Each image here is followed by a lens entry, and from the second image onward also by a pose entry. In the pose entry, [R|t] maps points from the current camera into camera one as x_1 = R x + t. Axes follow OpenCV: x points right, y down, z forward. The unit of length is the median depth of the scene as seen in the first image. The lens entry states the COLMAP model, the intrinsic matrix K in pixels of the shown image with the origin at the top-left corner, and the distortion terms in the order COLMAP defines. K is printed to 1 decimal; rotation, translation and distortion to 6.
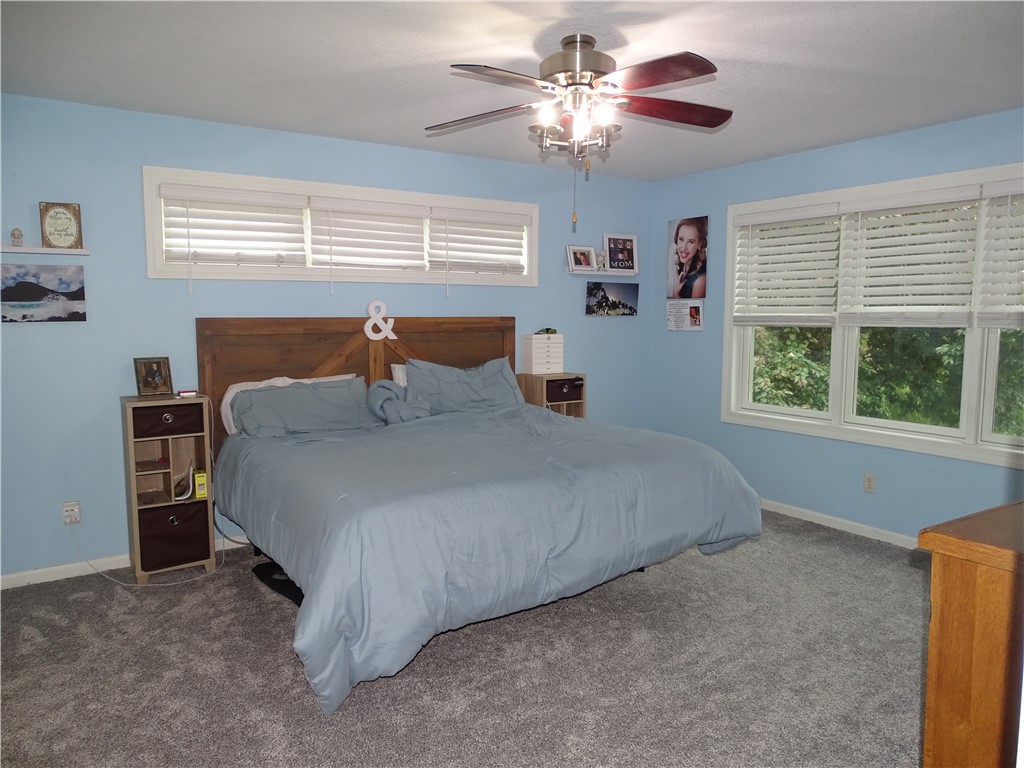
lens RADIAL K [[722.2, 0, 512.0], [0, 722.2, 384.0], [0, 0, 1]] dist [-0.010511, 0.003411]
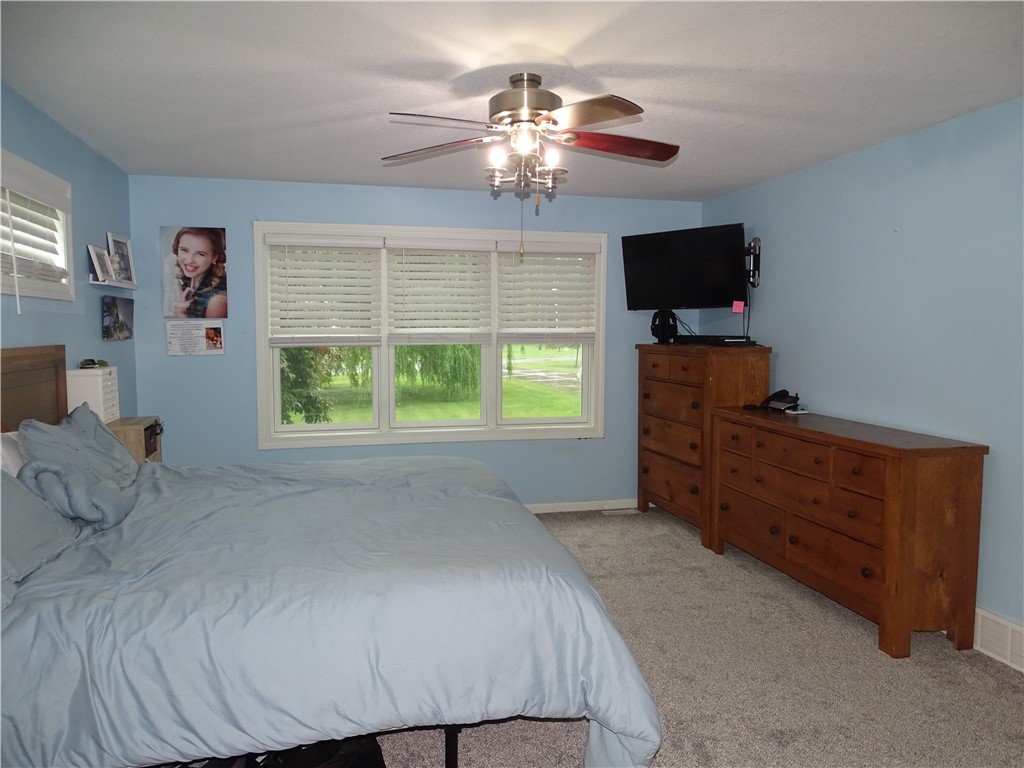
lens RADIAL K [[722.2, 0, 512.0], [0, 722.2, 384.0], [0, 0, 1]] dist [-0.010511, 0.003411]
pose [[0.323013, -0.078827, 0.943106, -0.479269], [0.093777, 0.994287, 0.050986, -0.049134], [-0.941737, 0.071973, 0.328560, 0.367402]]
